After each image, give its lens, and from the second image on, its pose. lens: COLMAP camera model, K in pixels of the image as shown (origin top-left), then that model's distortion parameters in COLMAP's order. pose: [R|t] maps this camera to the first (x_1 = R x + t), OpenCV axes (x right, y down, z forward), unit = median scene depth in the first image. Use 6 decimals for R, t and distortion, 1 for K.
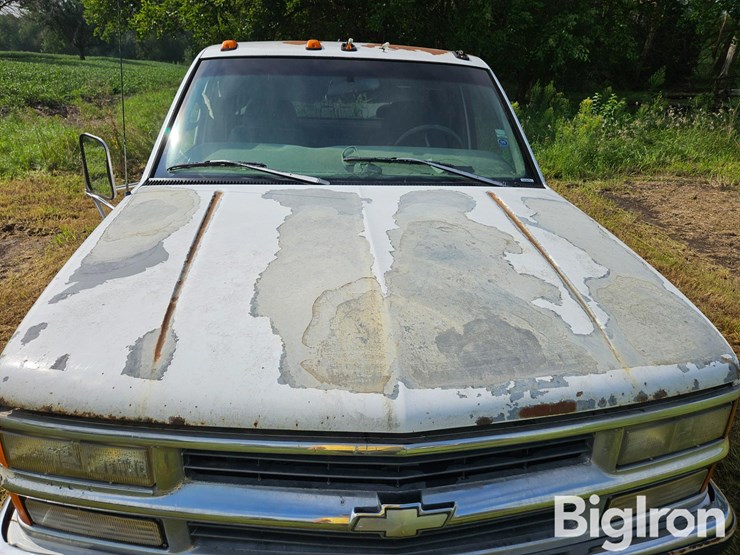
lens RADIAL K [[500.2, 0, 370.5], [0, 500.2, 273.3], [0, 0, 1]] dist [0.067575, -0.050207]
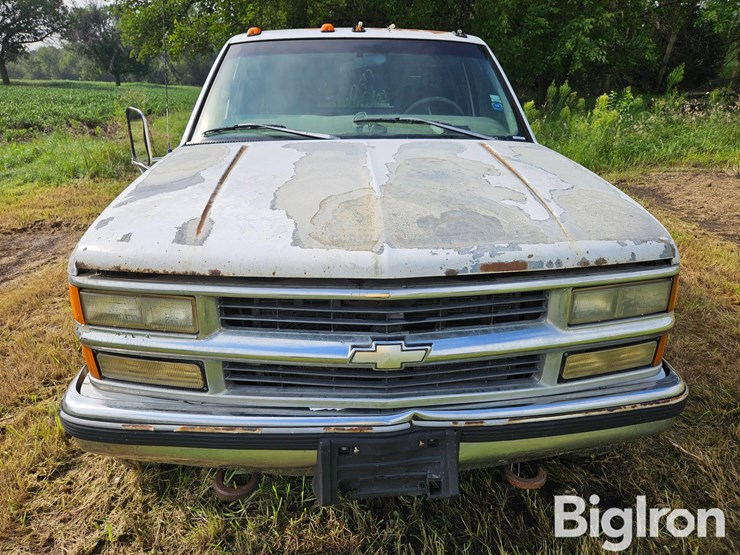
lens RADIAL K [[500.2, 0, 371.6], [0, 500.2, 272.4], [0, 0, 1]] dist [0.067575, -0.050207]
pose [[0.998653, -0.014158, -0.049917, 0.060926], [0.012516, 0.999375, -0.033062, 0.233779], [0.050354, 0.032392, 0.998206, -0.192058]]
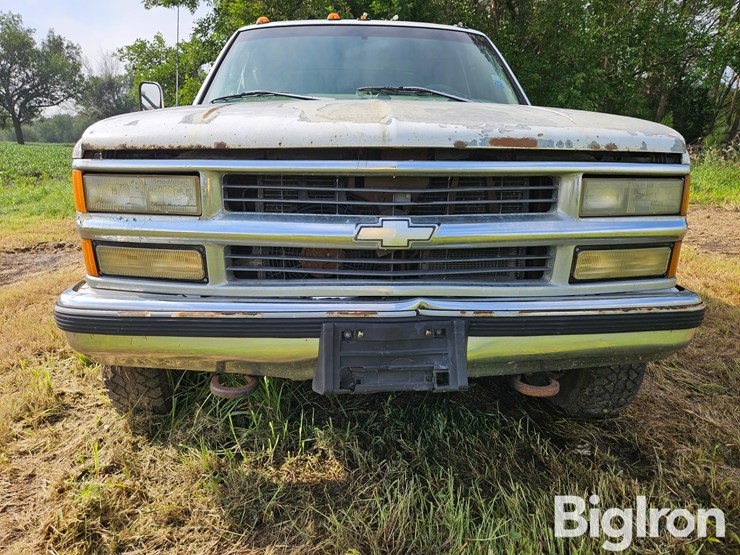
lens RADIAL K [[500.2, 0, 364.3], [0, 500.2, 281.2], [0, 0, 1]] dist [0.067575, -0.050207]
pose [[0.998280, -0.007519, -0.058144, 0.040544], [-0.000650, 0.990262, -0.139217, 0.565023], [0.058625, 0.139015, 0.988553, -0.142753]]
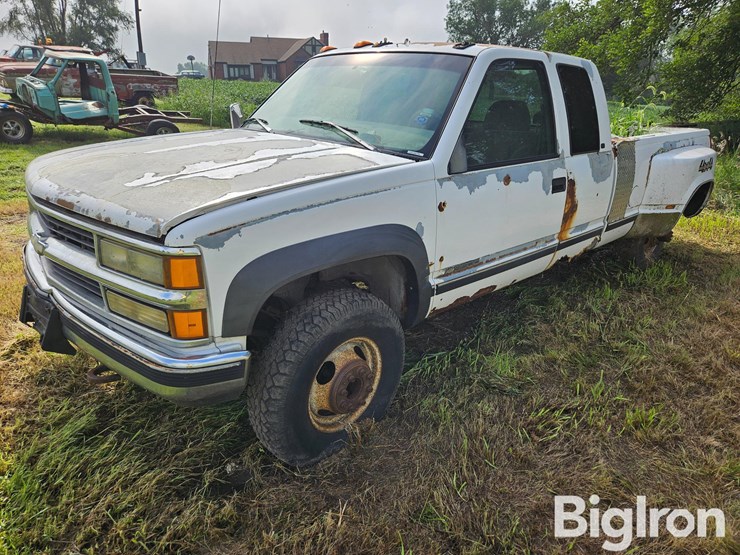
lens RADIAL K [[500.2, 0, 369.5], [0, 500.2, 274.7], [0, 0, 1]] dist [0.067575, -0.050207]
pose [[0.622136, 0.265409, -0.736549, 1.791238], [-0.320015, 0.944812, 0.070149, 0.021486], [0.714519, 0.192064, 0.672736, 0.432921]]
